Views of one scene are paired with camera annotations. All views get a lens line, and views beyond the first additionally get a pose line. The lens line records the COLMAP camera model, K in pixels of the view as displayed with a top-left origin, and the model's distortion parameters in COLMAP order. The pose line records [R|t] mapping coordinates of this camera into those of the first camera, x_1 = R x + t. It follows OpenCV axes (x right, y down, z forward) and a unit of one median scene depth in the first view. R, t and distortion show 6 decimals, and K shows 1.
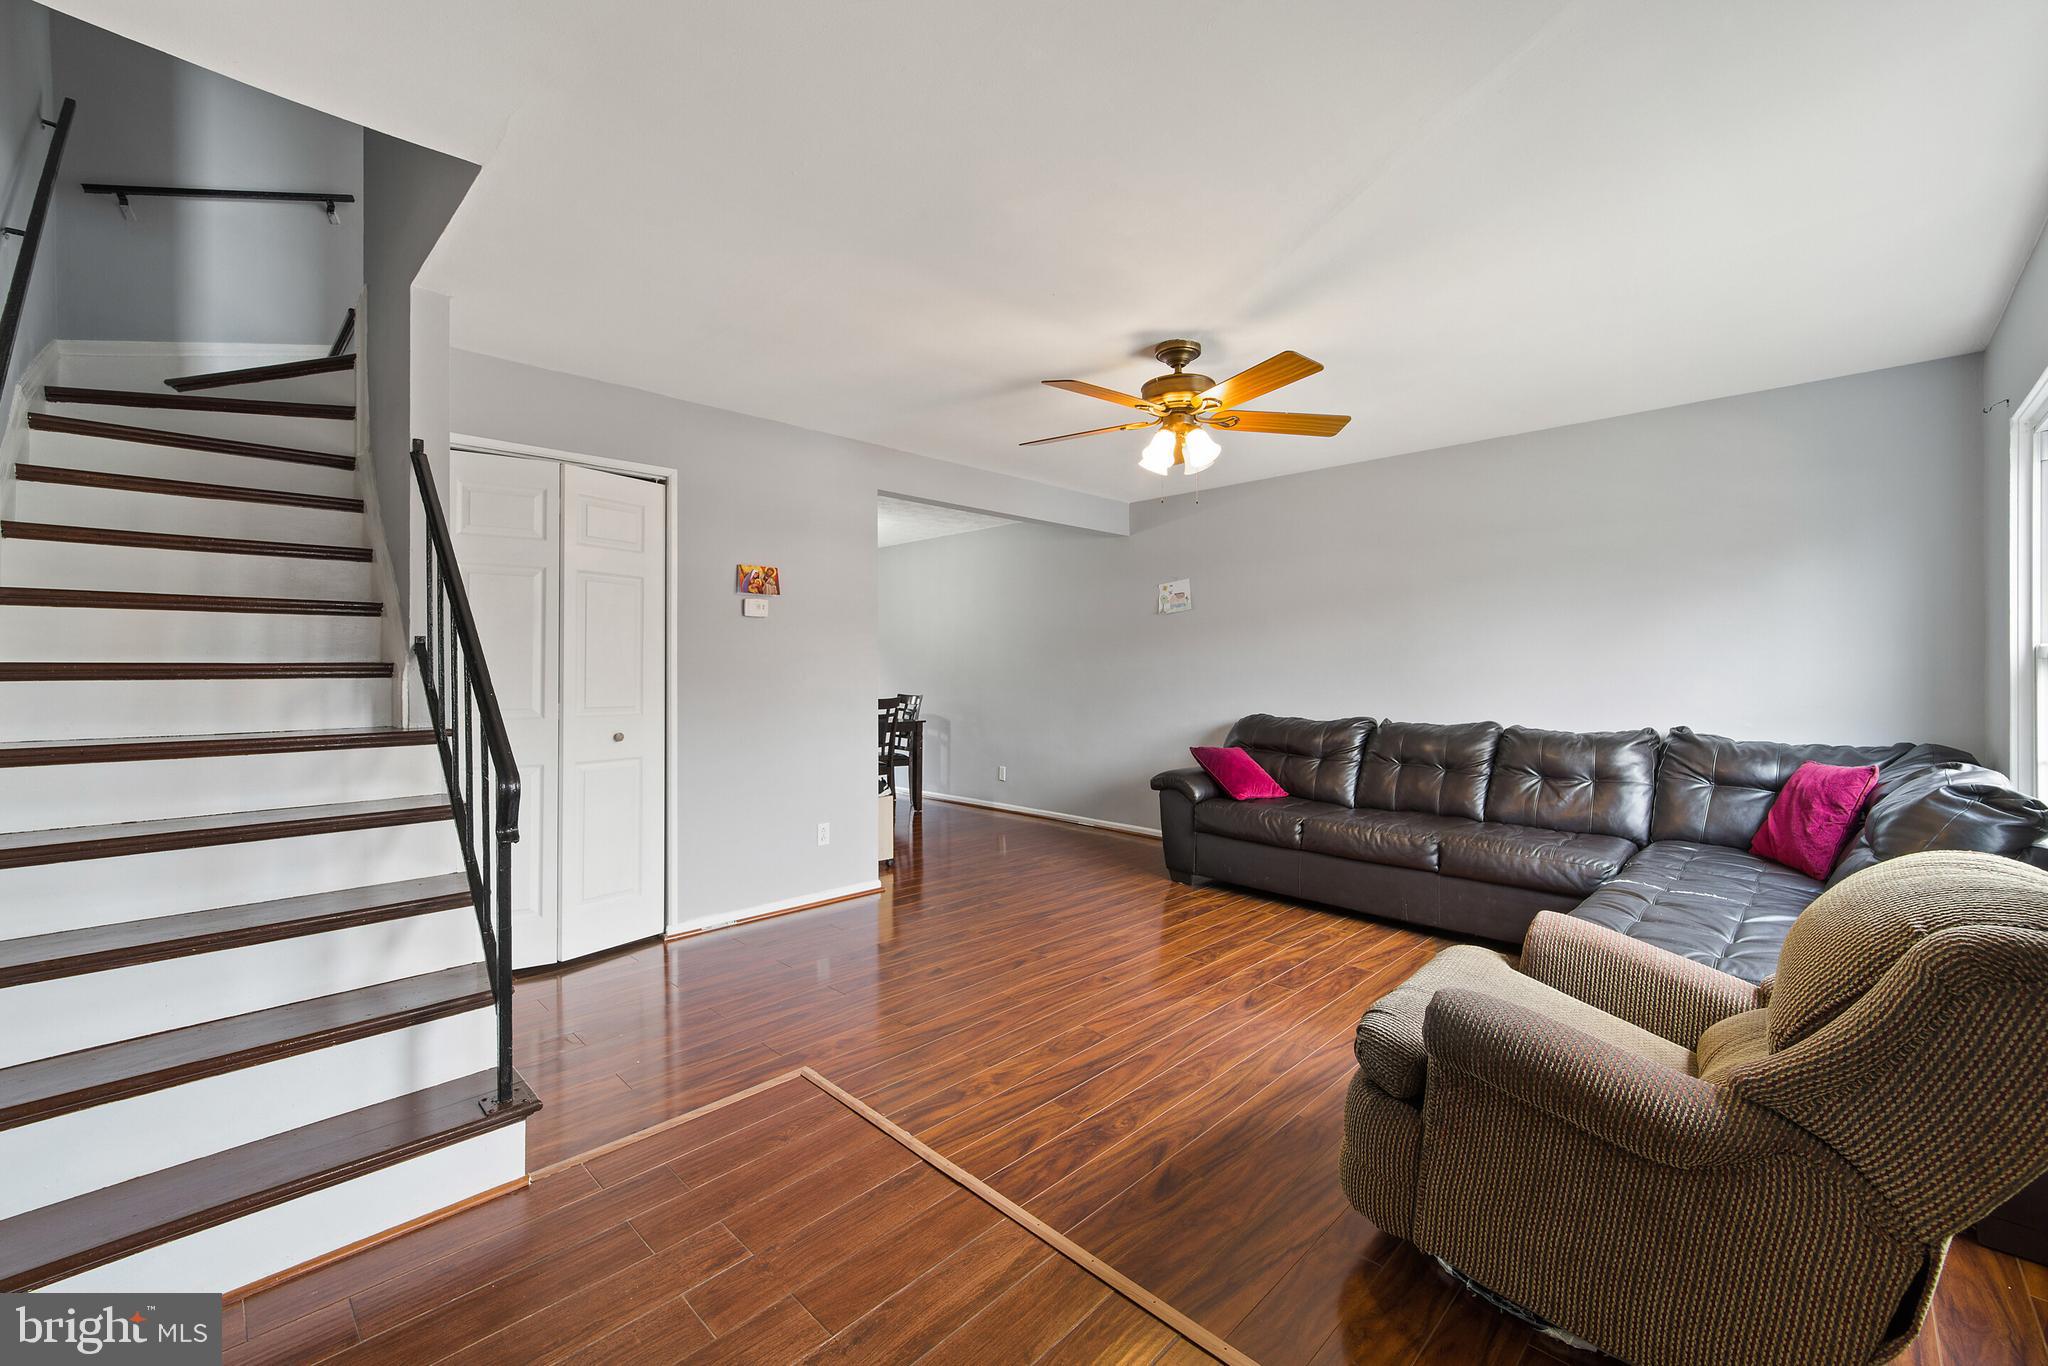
lens RADIAL K [[833.3, 0, 1025.2], [0, 833.3, 671.0], [0, 0, 1]] dist [-0.000962, -0.000953]
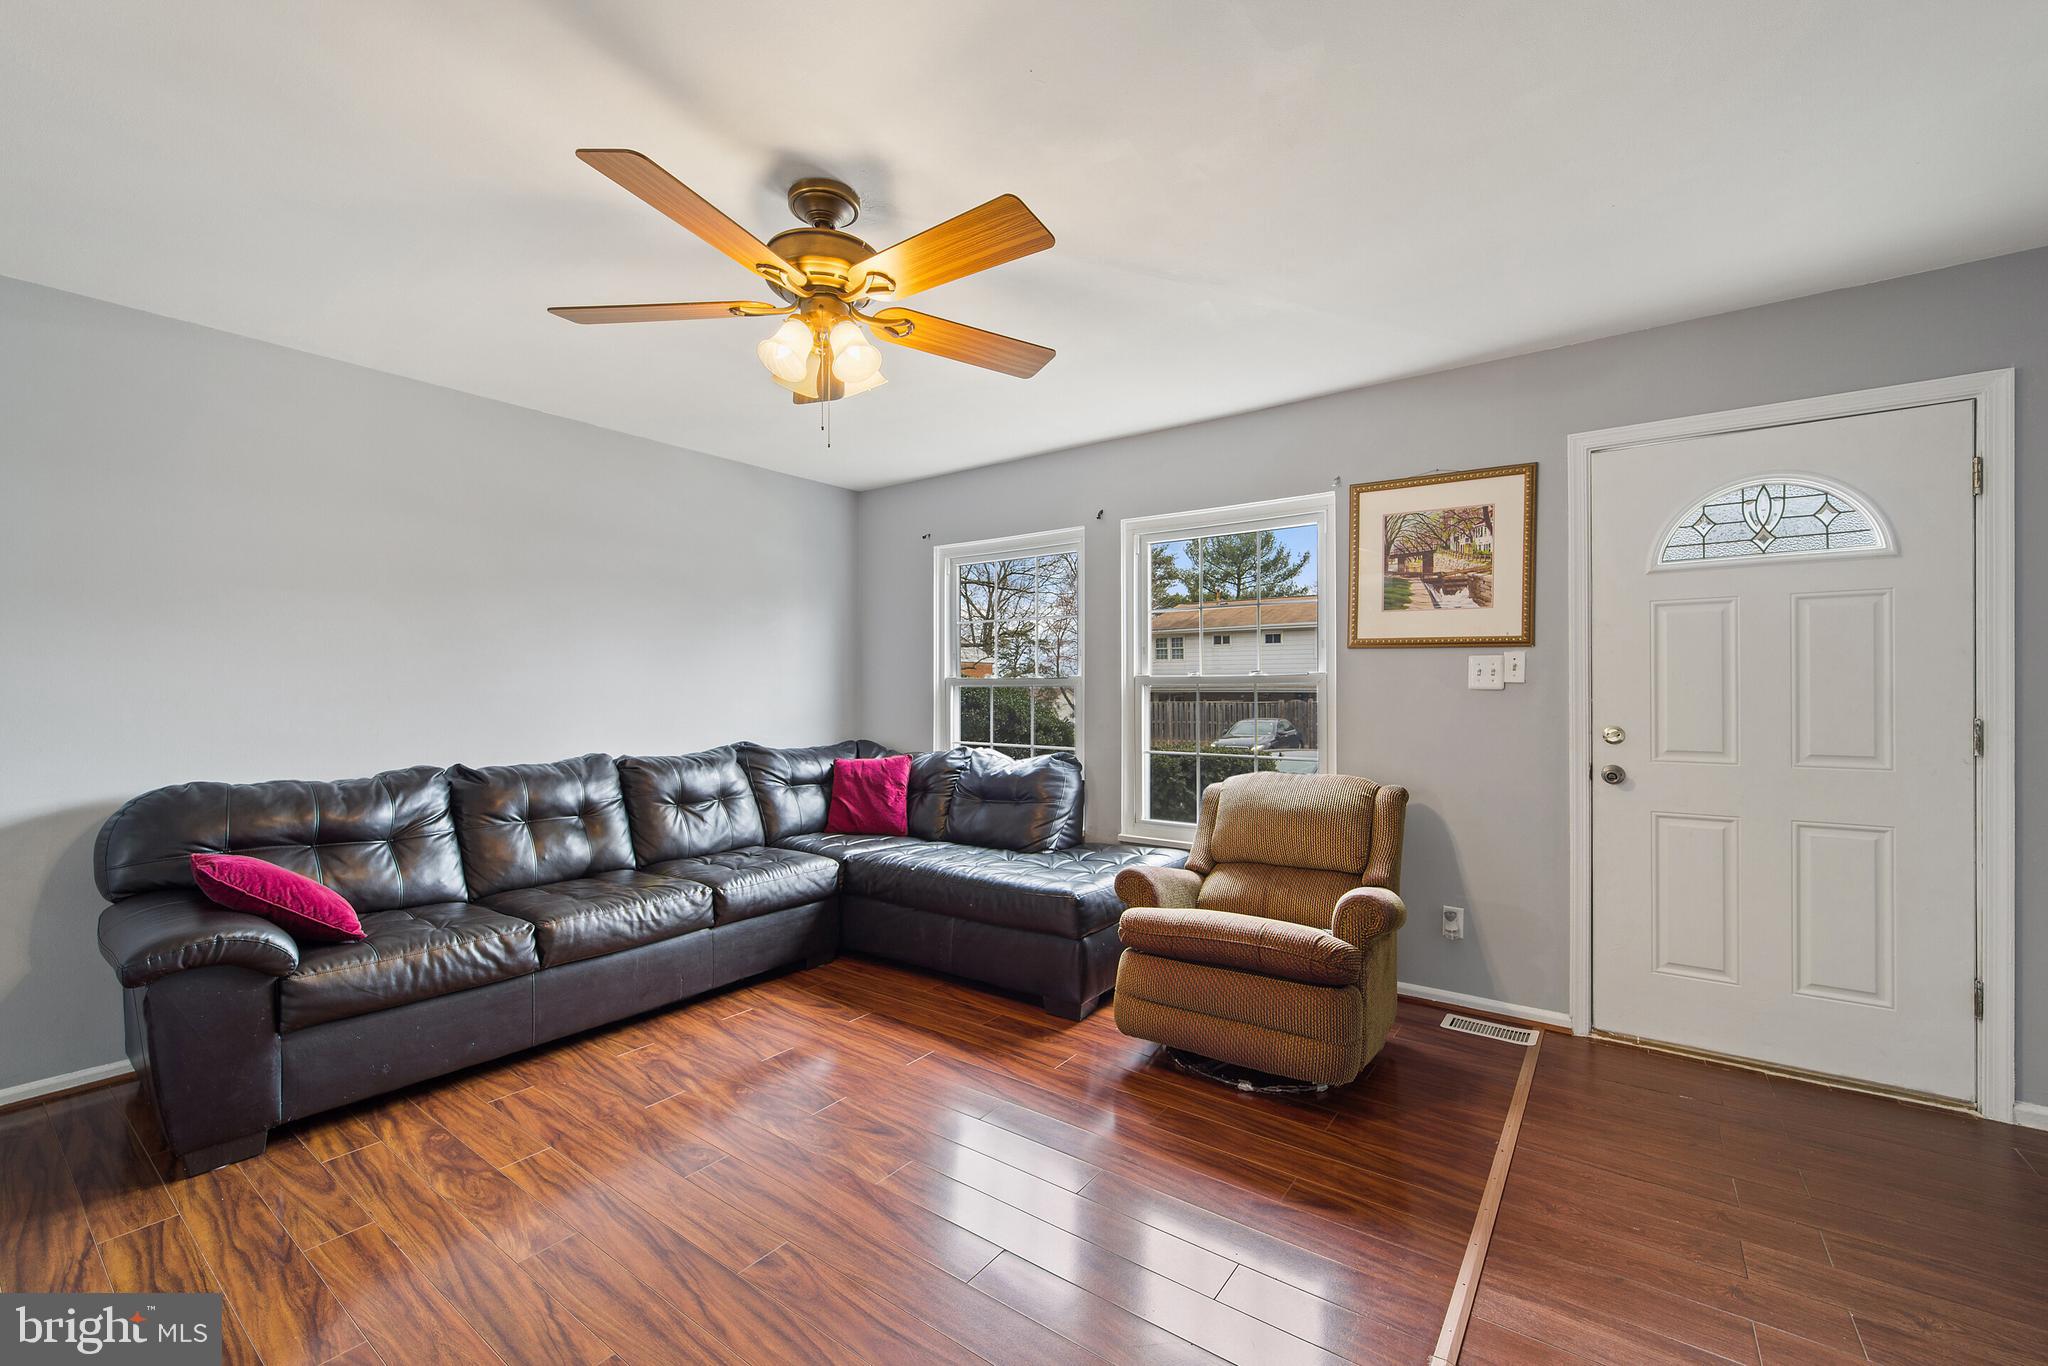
lens RADIAL K [[820.7, 0, 1040.3], [0, 820.7, 689.8], [0, 0, 1]] dist [-0.002652, -0.000365]
pose [[-0.163726, 0.000856, 0.986506, -0.466606], [0.004034, 0.999992, -0.000198, -0.003494], [-0.986498, 0.003947, -0.163728, 0.921944]]
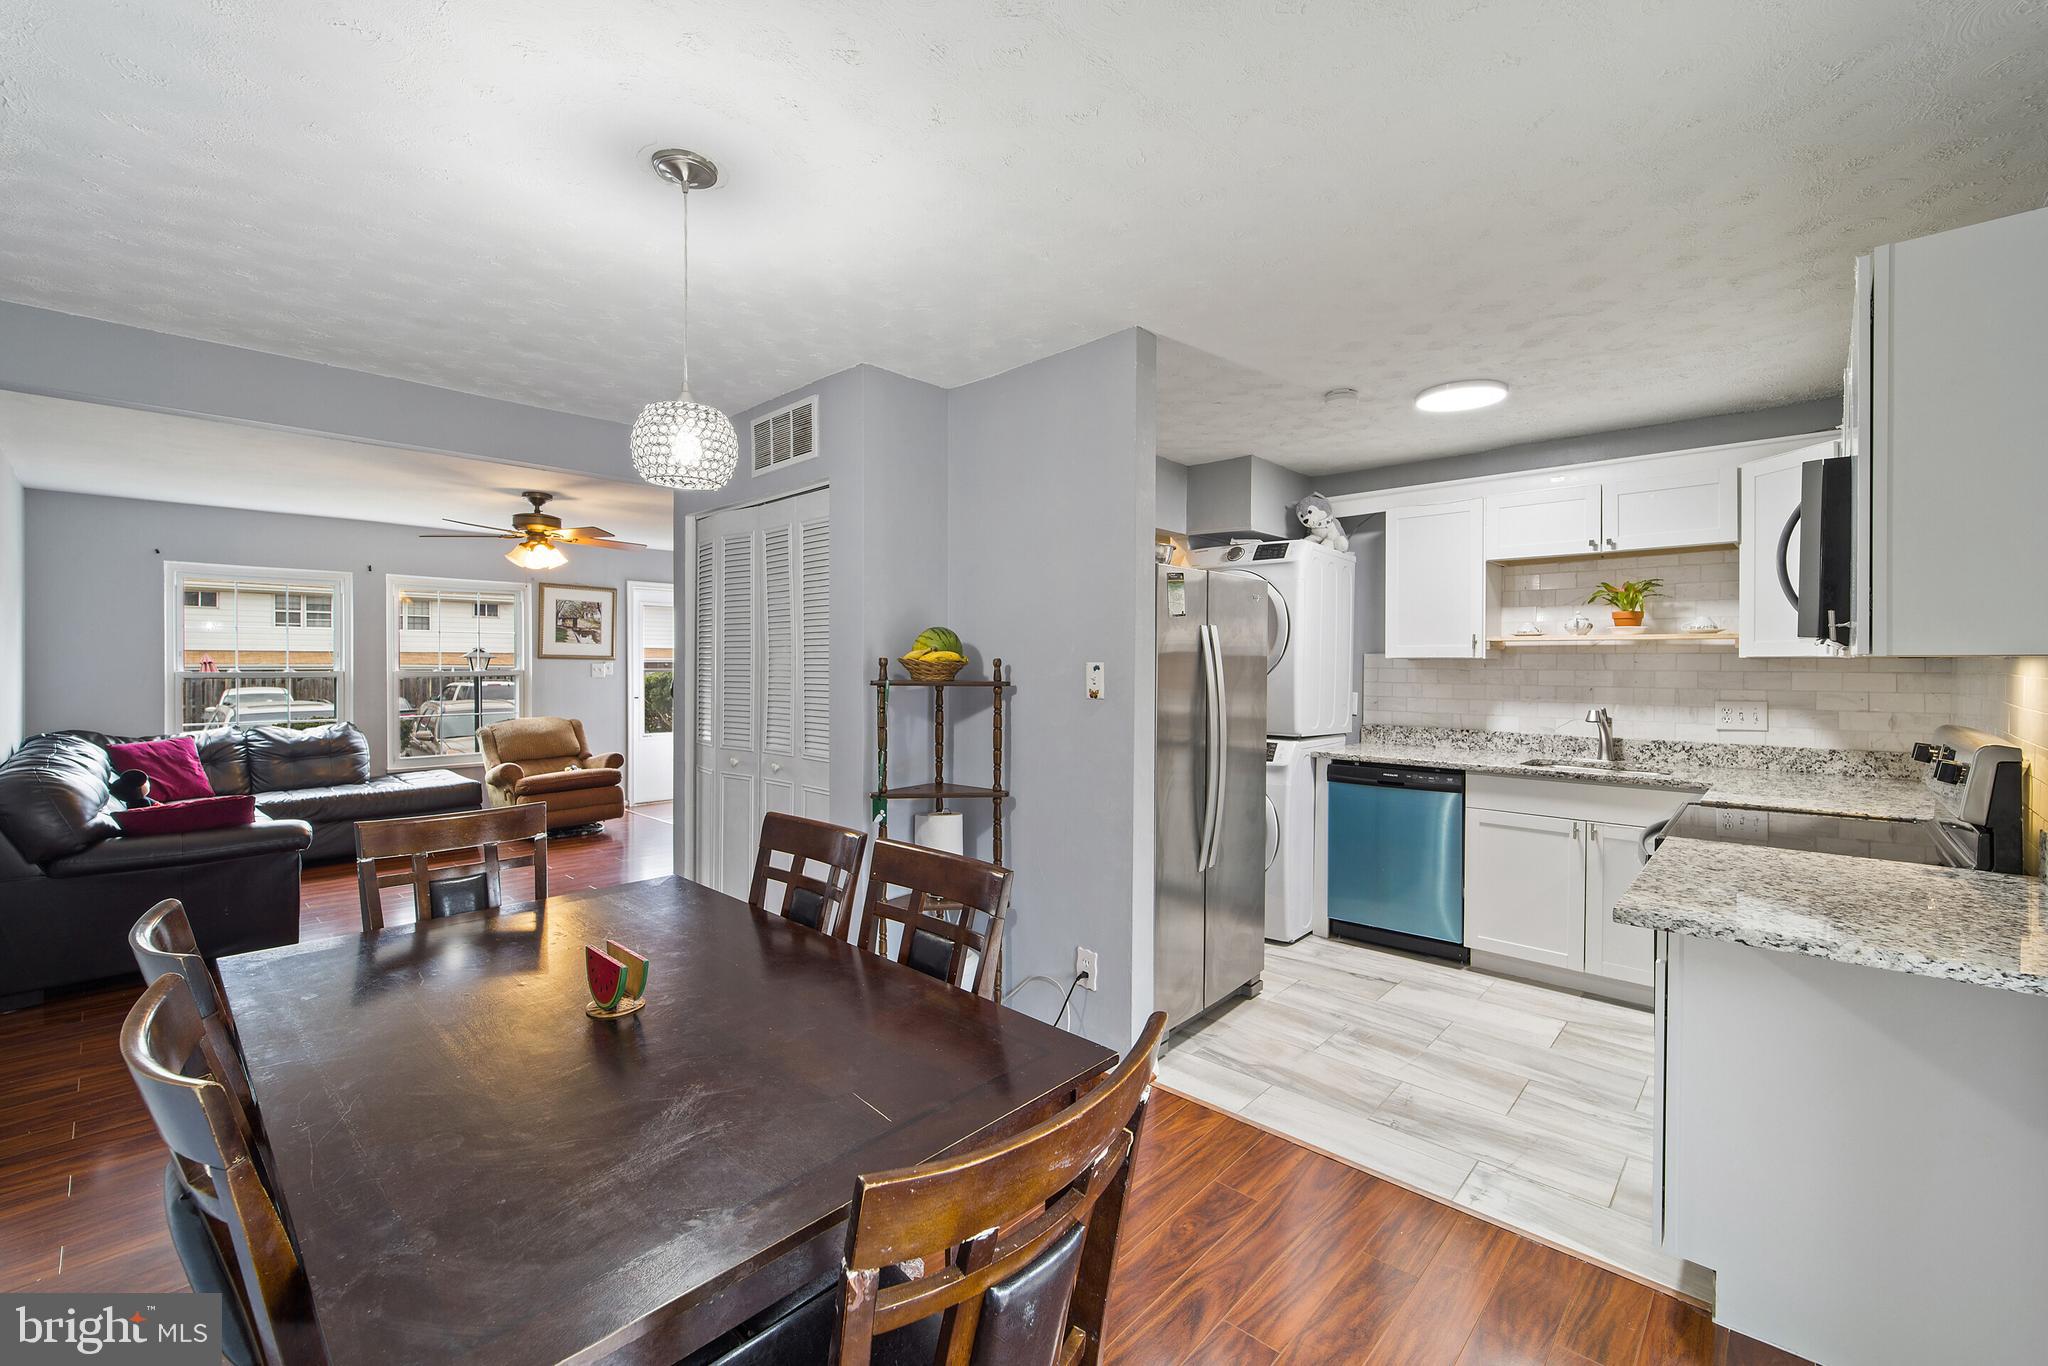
lens RADIAL K [[831.9, 0, 1036.3], [0, 831.9, 659.8], [0, 0, 1]] dist [0.000403, -0.000020]
pose [[-0.999114, -0.003959, -0.041911, -0.765690], [-0.004006, 0.999991, 0.001038, -0.061544], [0.041906, 0.001205, -0.999121, 2.732484]]
